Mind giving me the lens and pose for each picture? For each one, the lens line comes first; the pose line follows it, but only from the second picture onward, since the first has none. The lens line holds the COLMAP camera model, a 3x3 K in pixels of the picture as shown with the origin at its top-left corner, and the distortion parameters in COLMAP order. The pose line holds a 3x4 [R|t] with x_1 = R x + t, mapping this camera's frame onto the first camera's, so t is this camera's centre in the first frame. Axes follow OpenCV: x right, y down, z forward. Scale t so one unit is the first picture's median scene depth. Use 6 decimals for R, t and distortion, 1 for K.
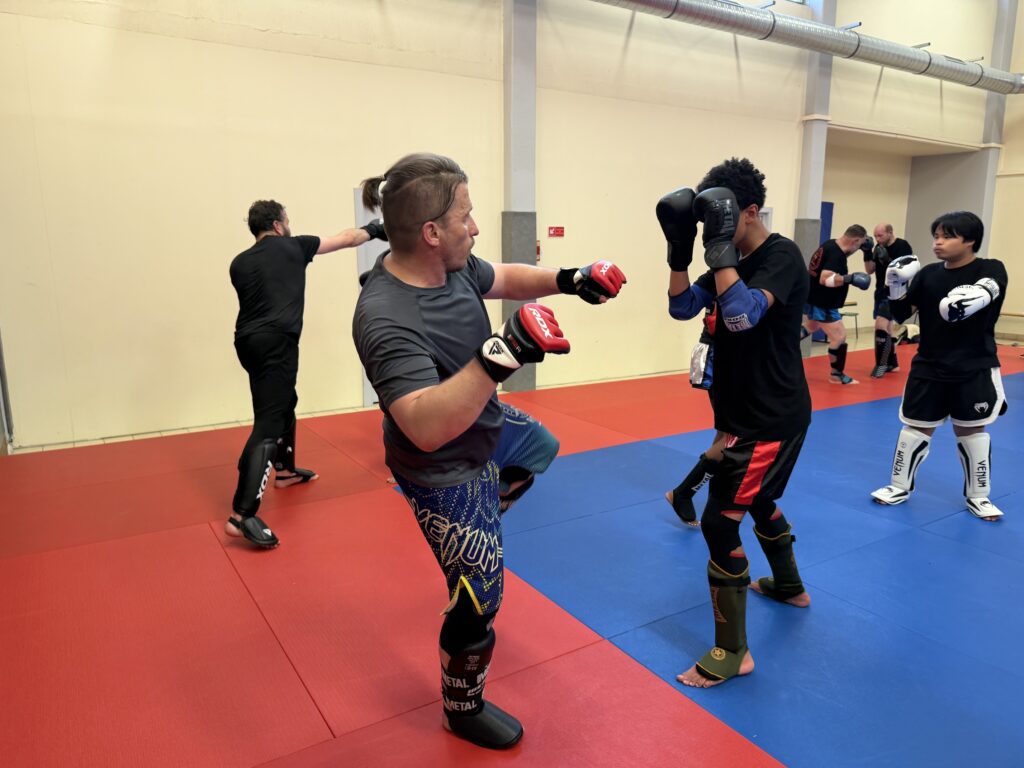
lens RADIAL K [[700.4, 0, 499.0], [0, 700.4, 380.7], [0, 0, 1]] dist [0.001580, -0.012516]
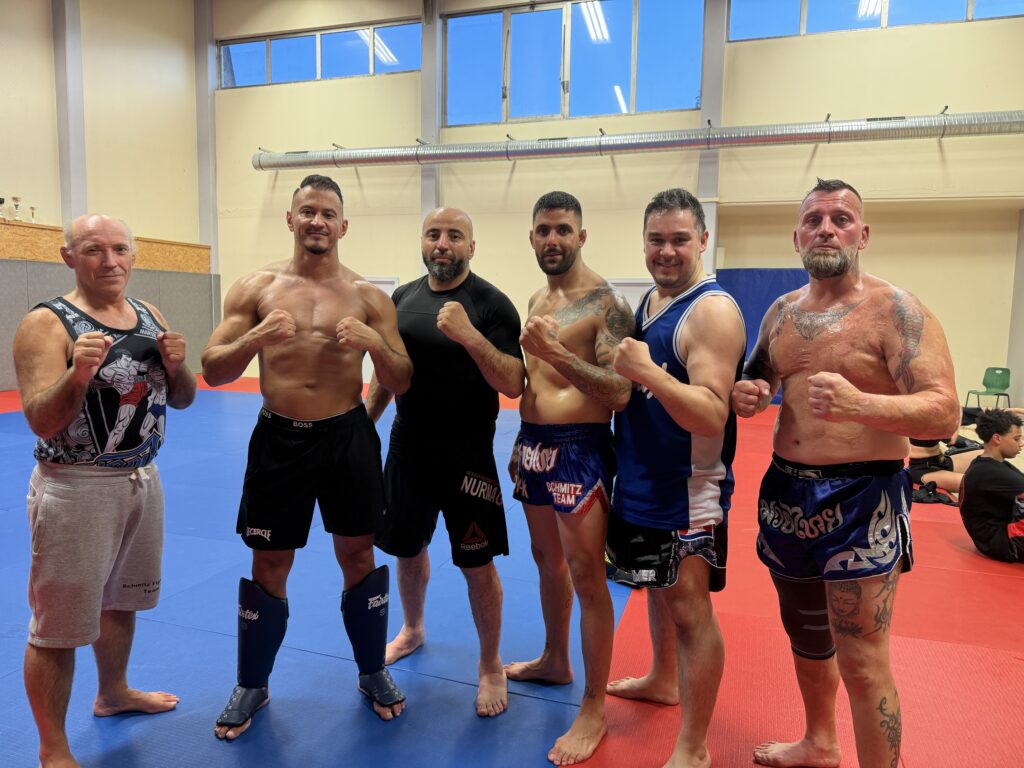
lens RADIAL K [[730.1, 0, 512.0], [0, 730.1, 384.0], [0, 0, 1]] dist [0.011439, -0.007020]
pose [[0.623698, 0.094819, -0.775893, 1.246937], [-0.175140, 0.984330, -0.020494, 0.017476], [0.761792, 0.148671, 0.630531, 0.008672]]
